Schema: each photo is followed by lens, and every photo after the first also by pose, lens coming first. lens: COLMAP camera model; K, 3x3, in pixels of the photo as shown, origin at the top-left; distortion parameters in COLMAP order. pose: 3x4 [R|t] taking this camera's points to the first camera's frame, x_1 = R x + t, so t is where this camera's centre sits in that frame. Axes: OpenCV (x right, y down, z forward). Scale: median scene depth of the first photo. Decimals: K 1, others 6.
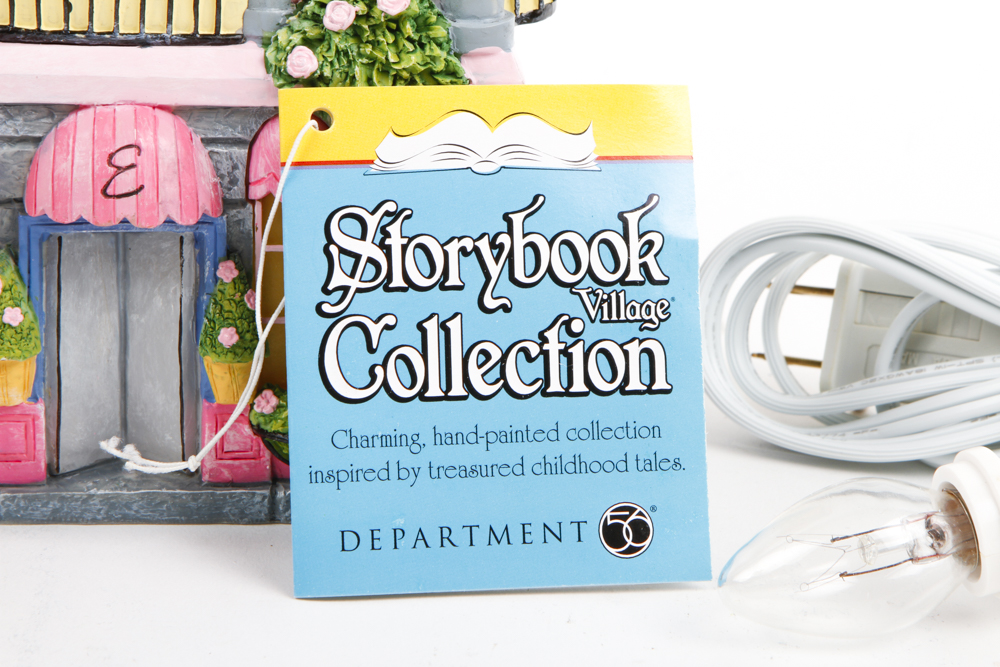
lens RADIAL K [[3224.8, 0, 502.1], [0, 3224.8, 328.5], [0, 0, 1]] dist [0.385732, 0.000000]
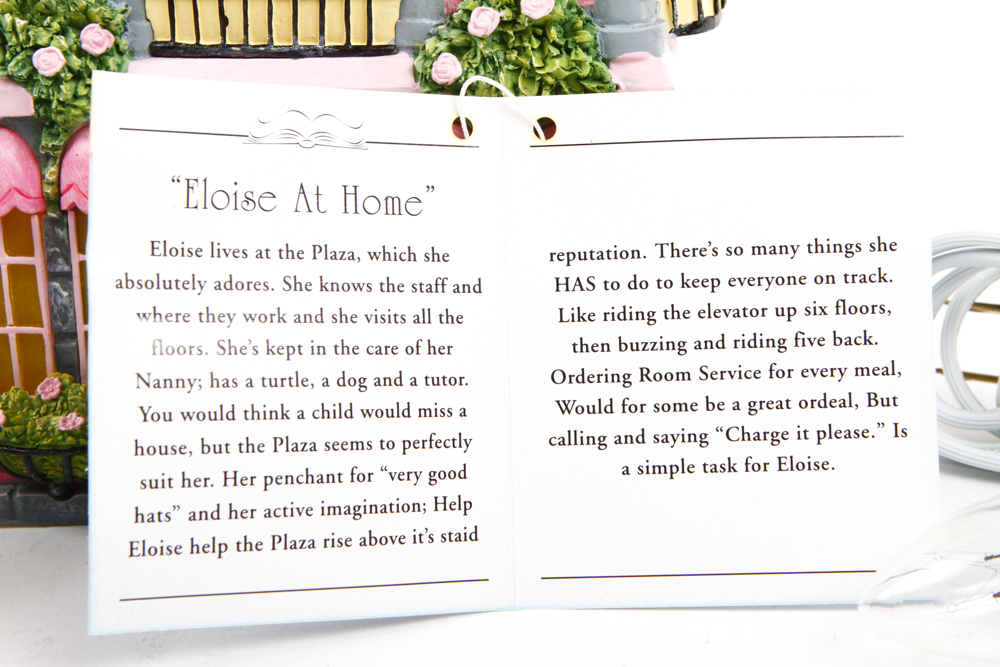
lens RADIAL K [[2193.2, 0, 501.2], [0, 2193.2, 335.0], [0, 0, 1]] dist [0.067790, 0.000000]
pose [[0.985812, 0.000696, -0.167854, 0.068277], [-0.004884, 0.999687, -0.024542, 0.016388], [0.167785, 0.025014, 0.985506, 0.334762]]
